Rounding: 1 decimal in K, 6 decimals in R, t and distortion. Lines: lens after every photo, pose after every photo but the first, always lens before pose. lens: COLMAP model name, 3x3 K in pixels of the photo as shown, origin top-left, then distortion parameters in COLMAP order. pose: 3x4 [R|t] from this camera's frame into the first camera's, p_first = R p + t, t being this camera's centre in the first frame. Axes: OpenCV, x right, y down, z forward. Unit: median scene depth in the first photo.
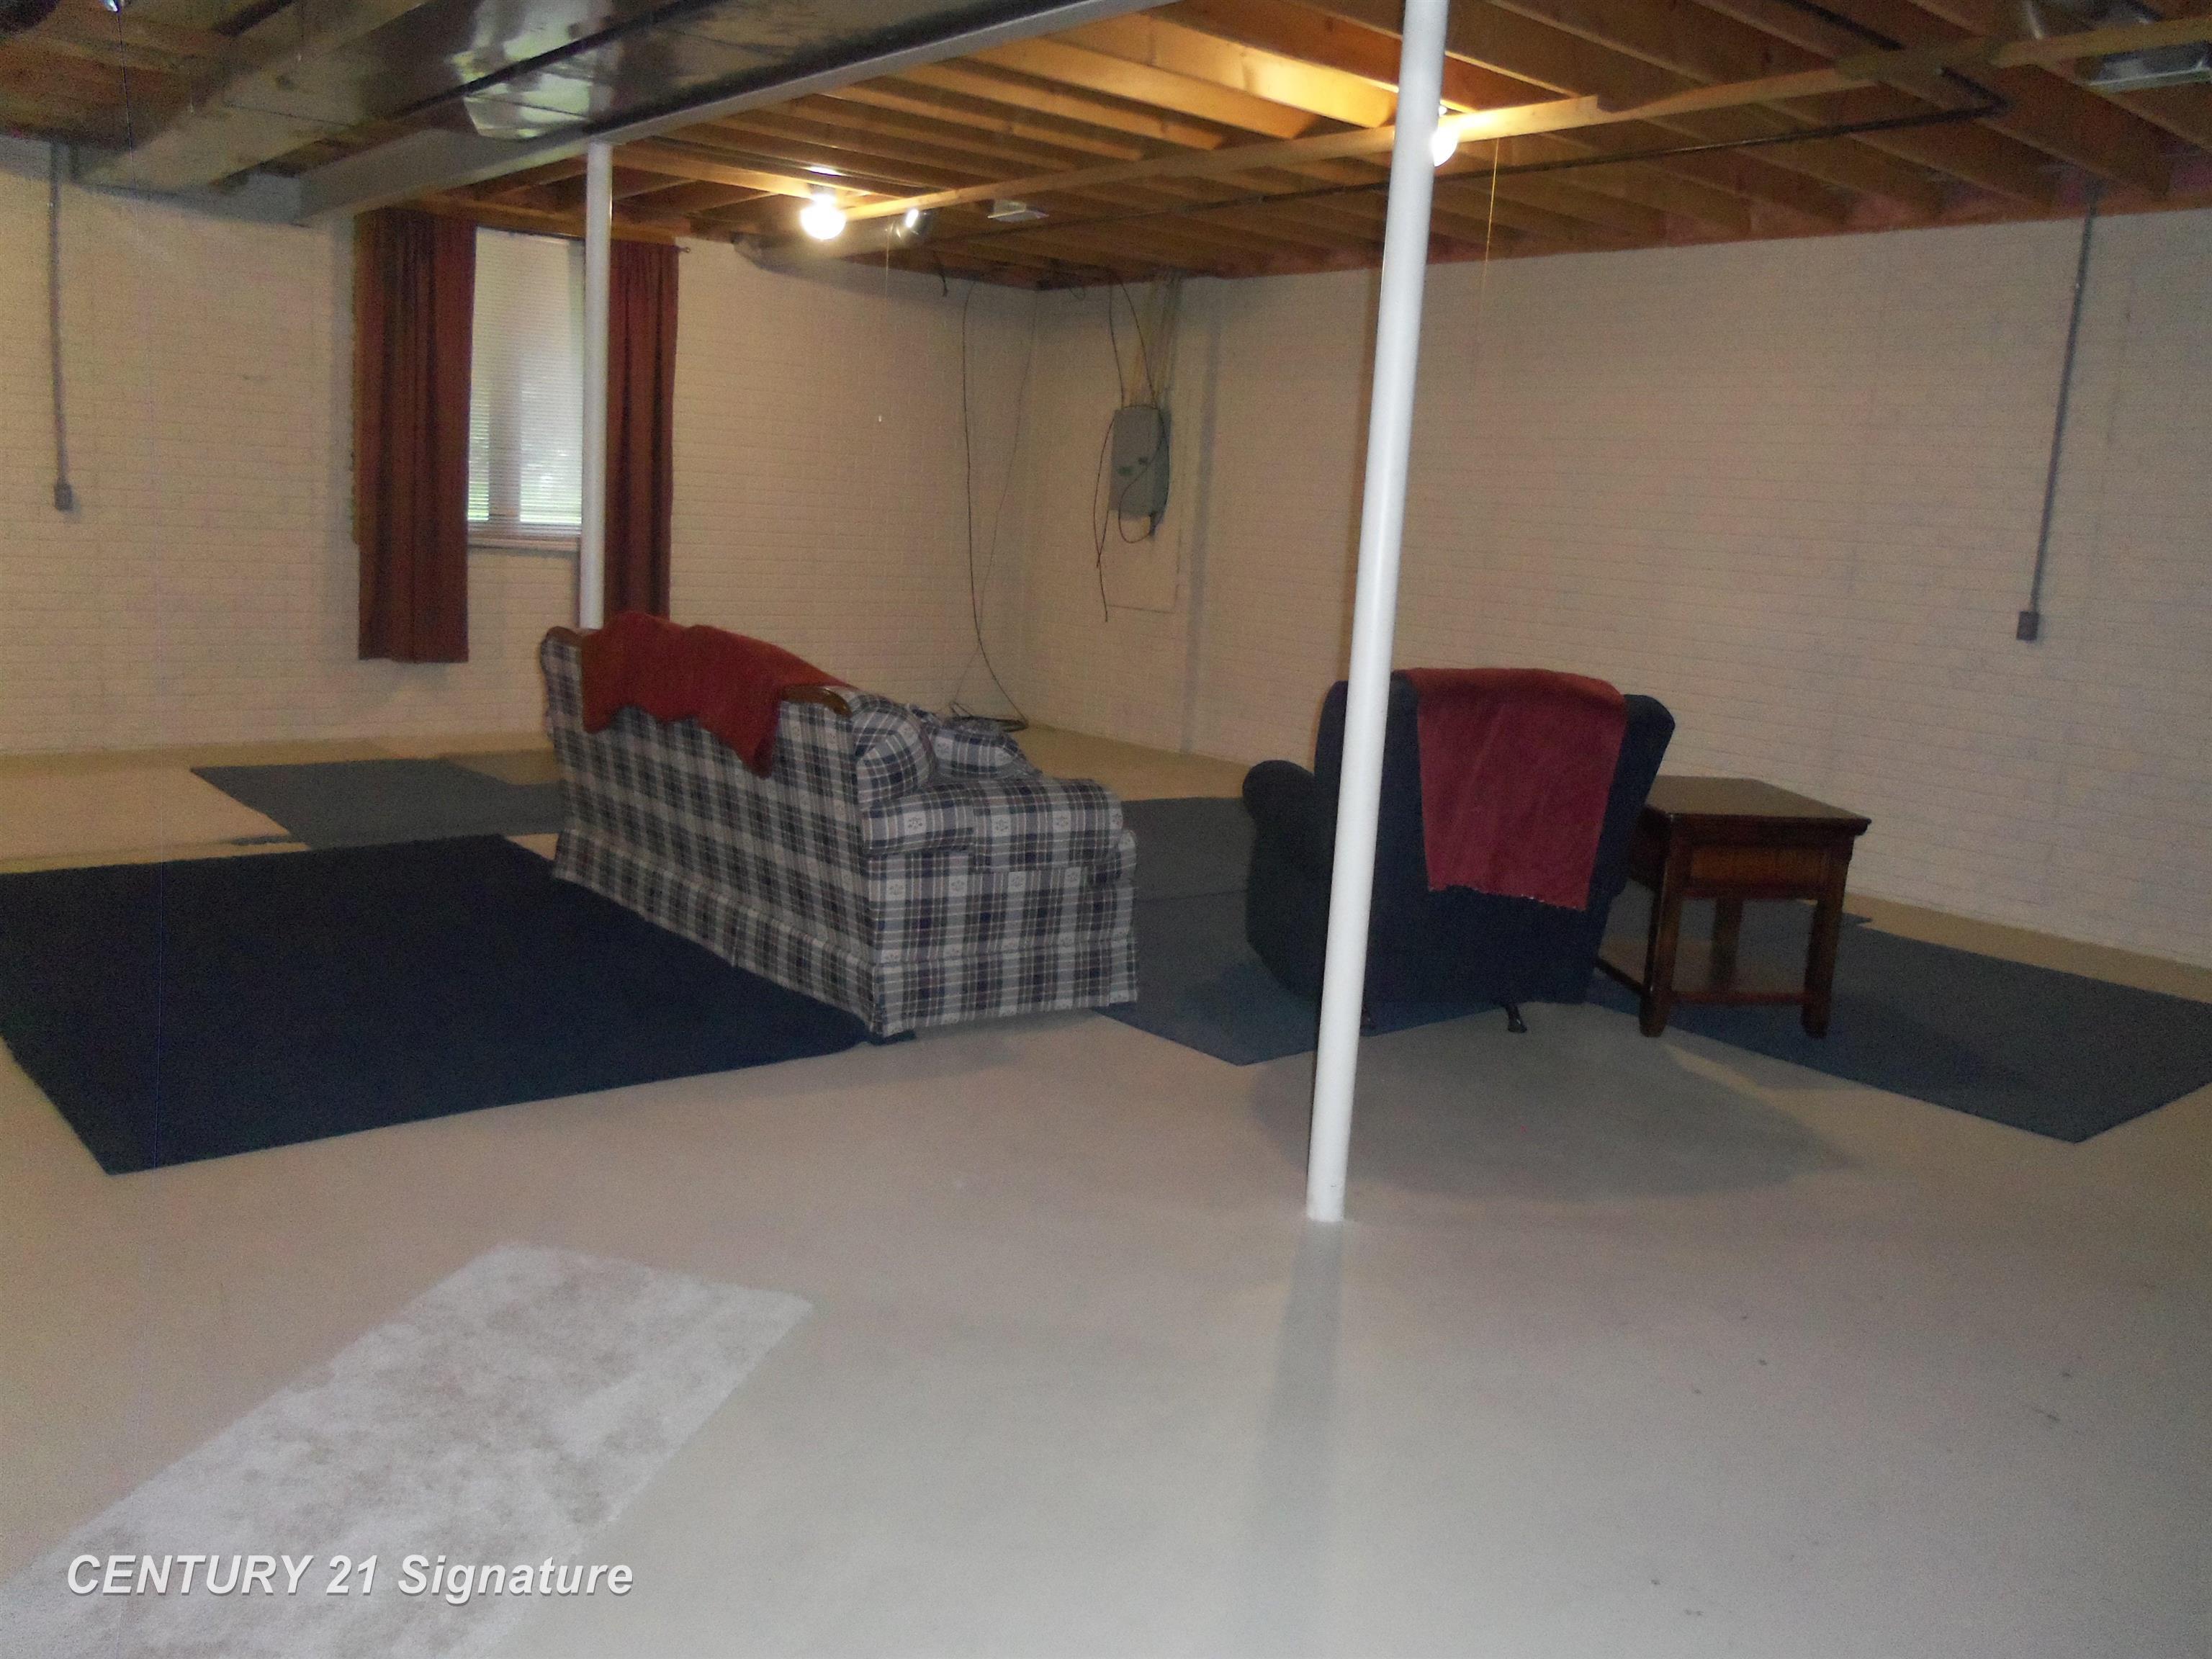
lens RADIAL K [[1812.7, 0, 1106.0], [0, 1812.7, 829.5], [0, 0, 1]] dist [-0.002988, -0.039494]
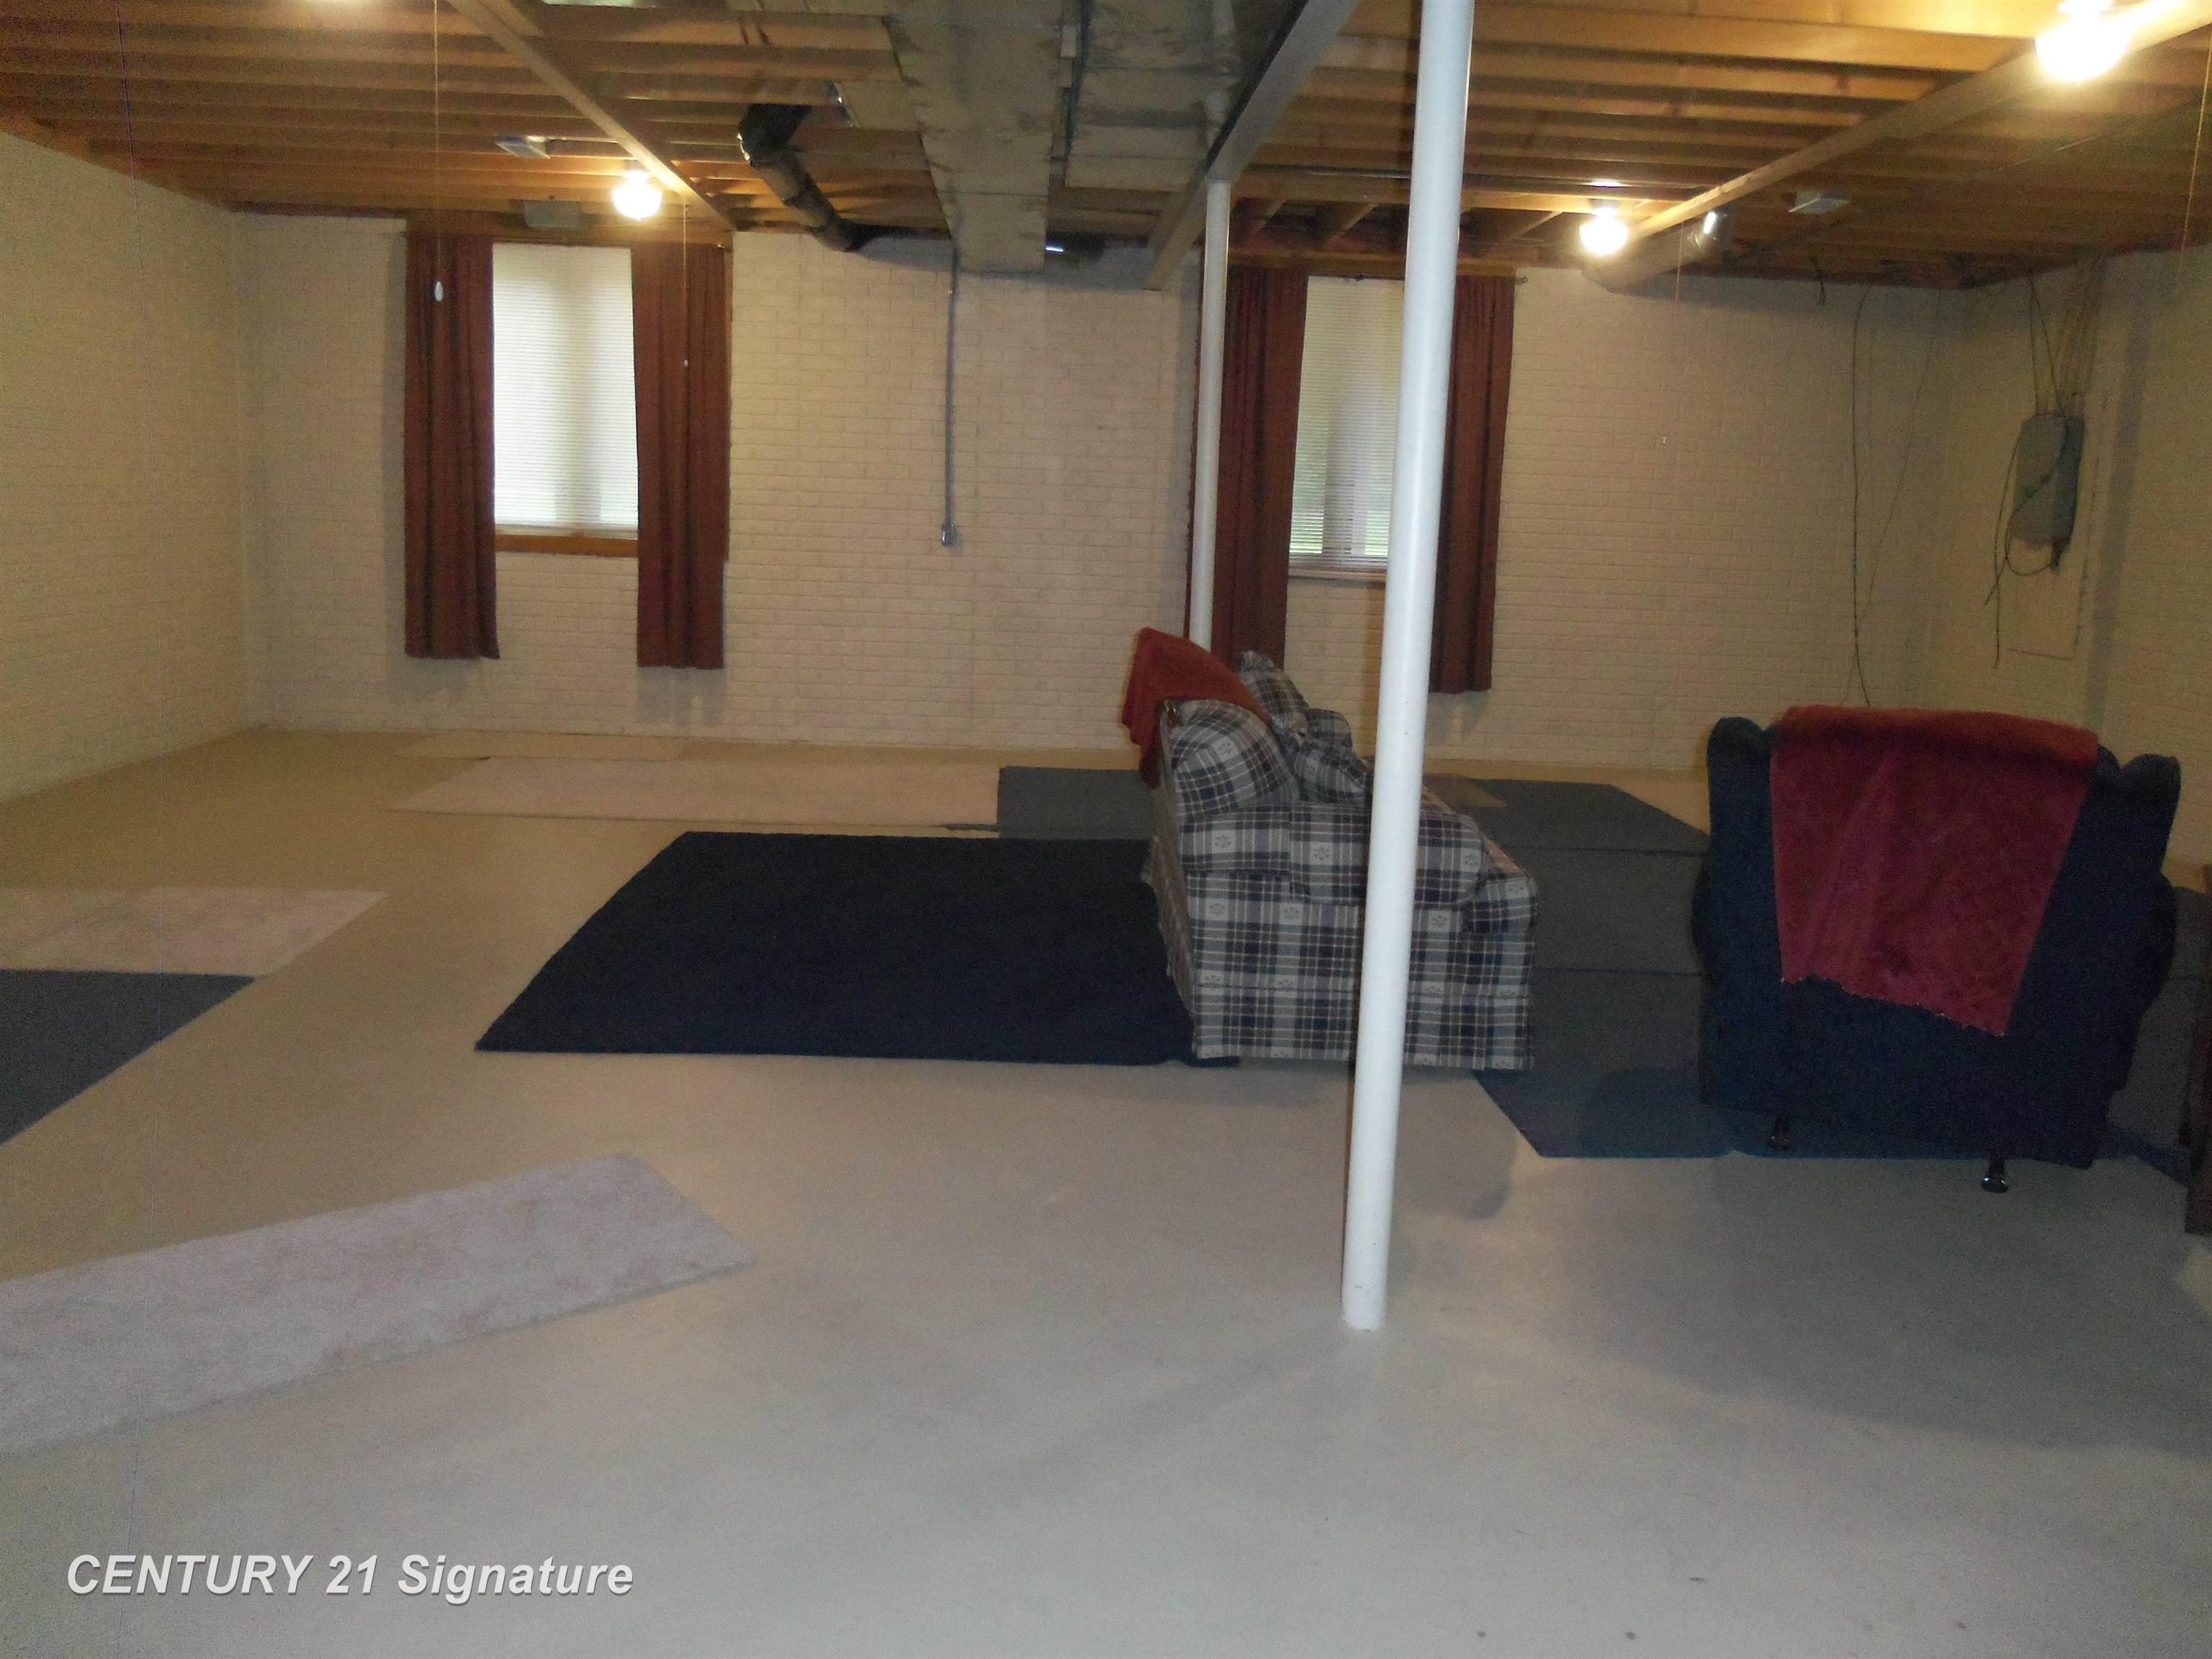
lens RADIAL K [[1817.7, 0, 1106.0], [0, 1817.7, 829.5], [0, 0, 1]] dist [-0.038800, 0.011840]
pose [[0.795680, 0.078750, -0.600577, 0.385070], [-0.095008, 0.995466, 0.004657, -0.007628], [0.598220, 0.053355, 0.799554, 0.167783]]
